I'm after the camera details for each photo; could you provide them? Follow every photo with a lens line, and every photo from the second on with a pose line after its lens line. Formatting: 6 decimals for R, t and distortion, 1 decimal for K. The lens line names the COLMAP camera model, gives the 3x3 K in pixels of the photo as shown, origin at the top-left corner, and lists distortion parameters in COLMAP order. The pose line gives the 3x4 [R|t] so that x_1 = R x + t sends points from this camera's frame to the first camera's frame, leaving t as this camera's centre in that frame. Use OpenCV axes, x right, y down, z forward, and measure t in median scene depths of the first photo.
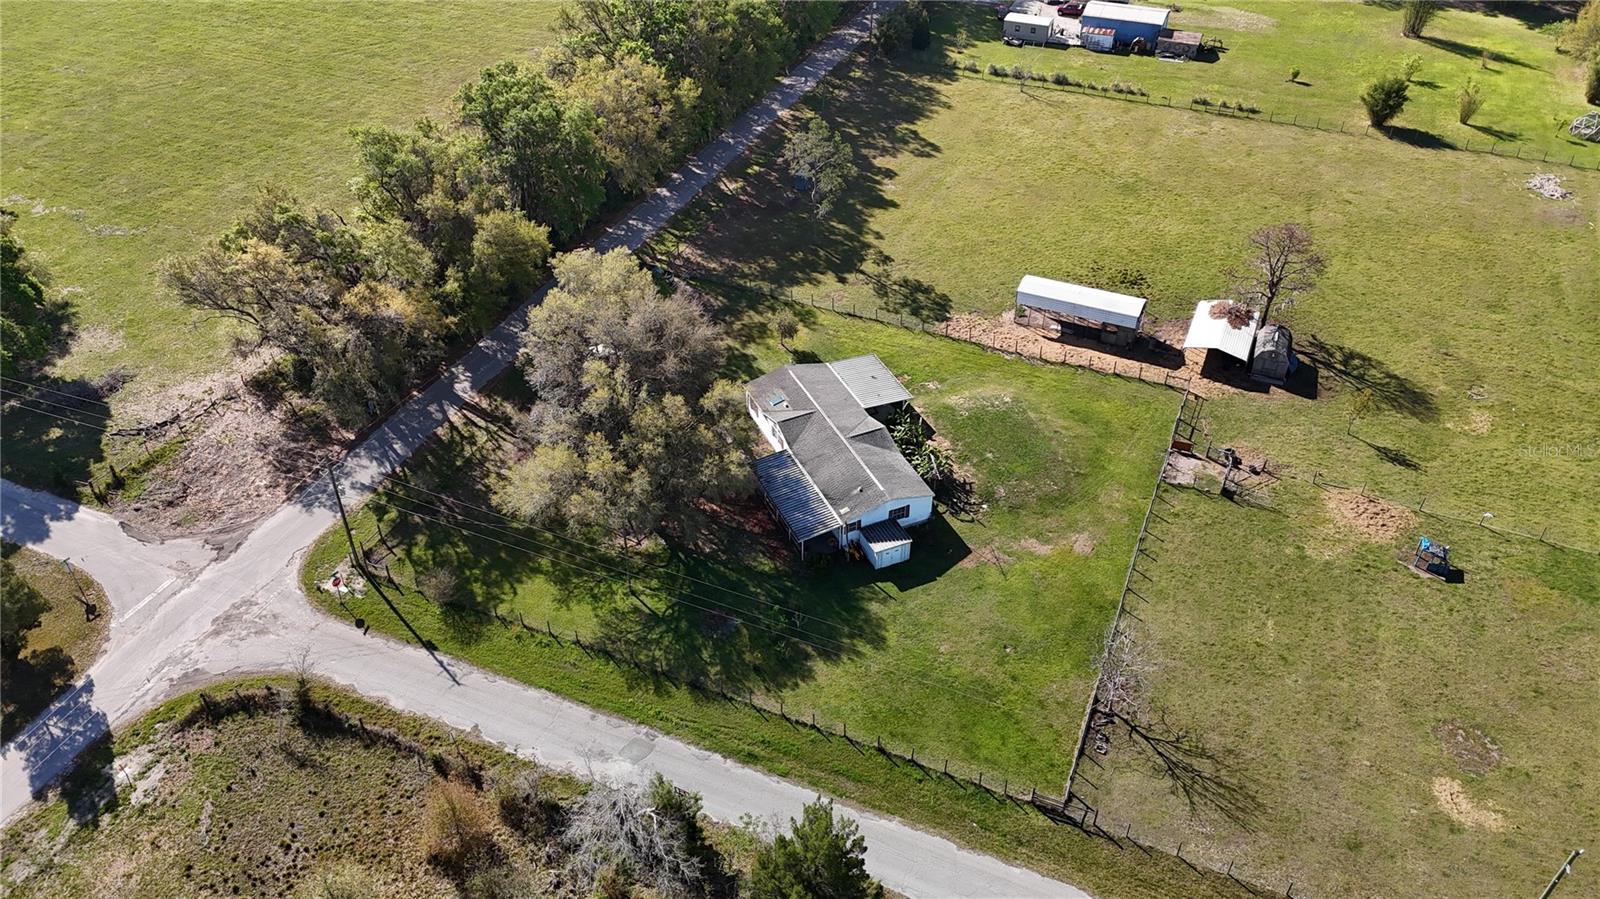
lens RADIAL K [[1163.8, 0, 802.0], [0, 1163.8, 462.8], [0, 0, 1]] dist [0.084465, -0.091156]
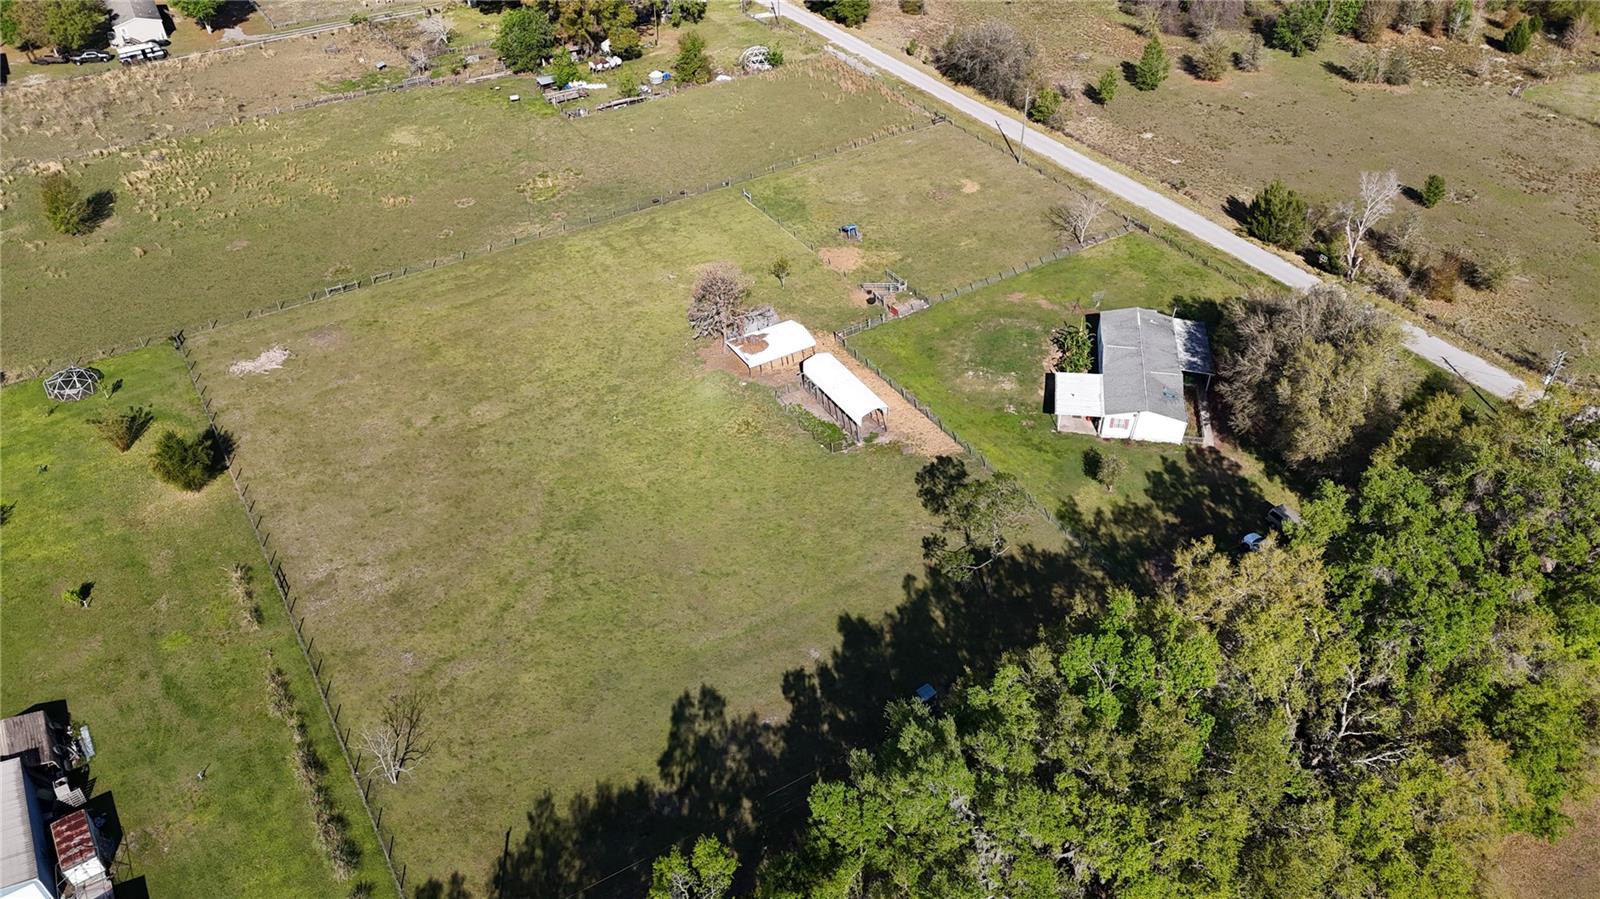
lens RADIAL K [[1163.8, 0, 794.2], [0, 1163.8, 451.5], [0, 0, 1]] dist [0.084465, -0.091156]
pose [[-0.827108, -0.345881, 0.443011, -0.237393], [0.362397, 0.274287, 0.890750, -1.166242], [-0.429605, 0.897292, -0.101519, 1.242355]]
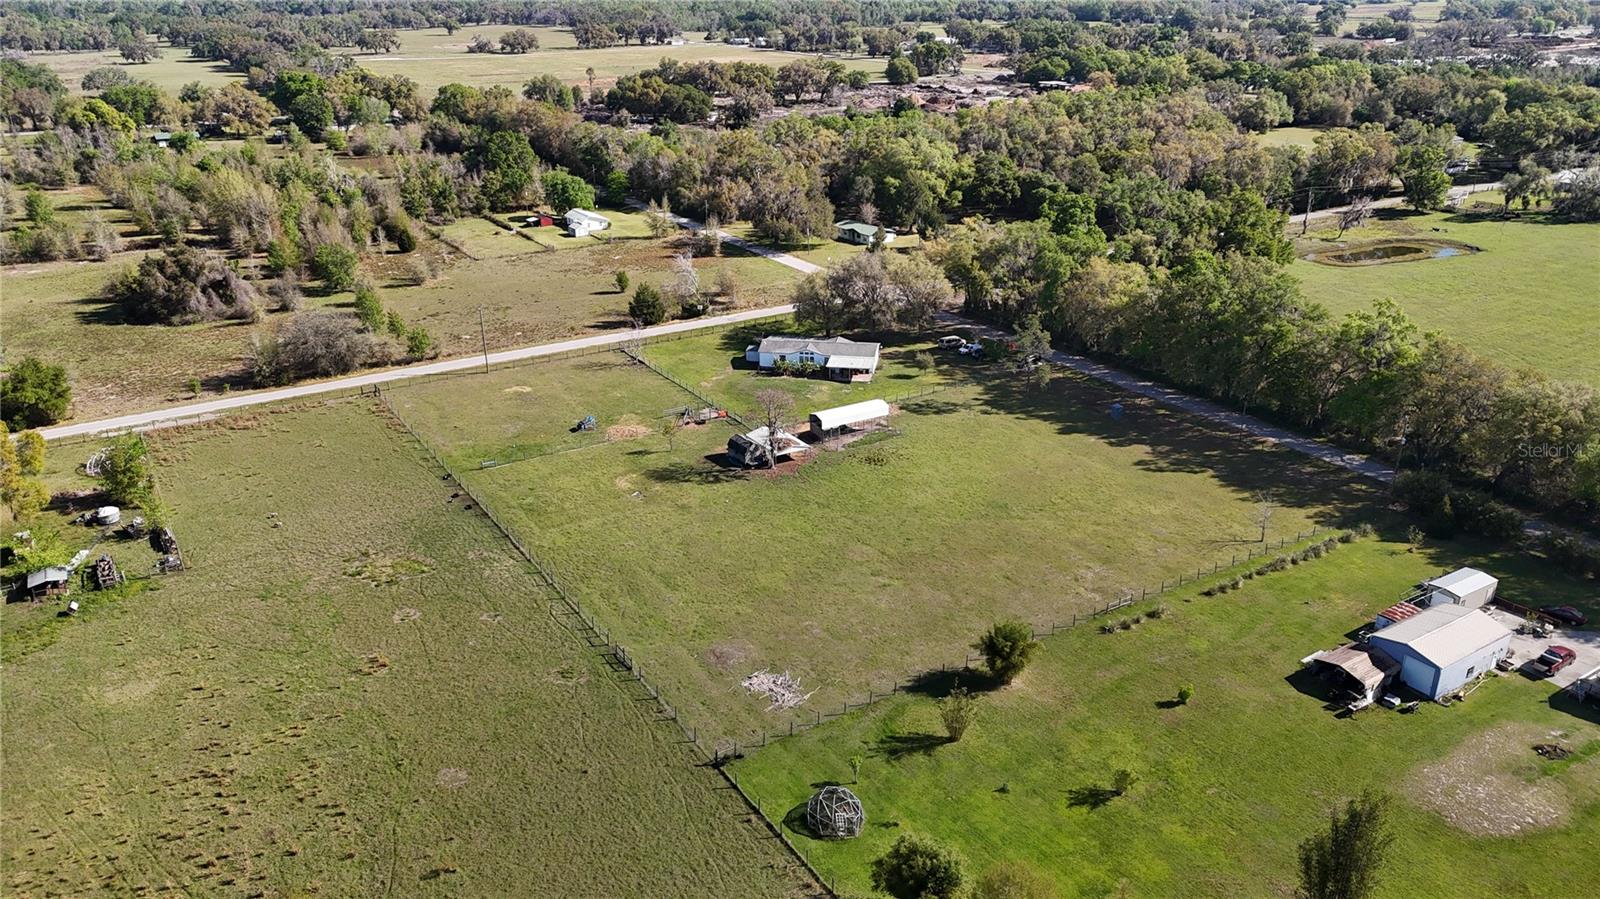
lens RADIAL K [[1163.8, 0, 798.6], [0, 1163.8, 444.6], [0, 0, 1]] dist [0.084465, -0.091156]
pose [[-0.564436, 0.319688, -0.761059, 1.500787], [-0.514747, 0.584448, 0.627261, -1.072247], [0.645327, 0.745802, -0.165325, 1.295217]]
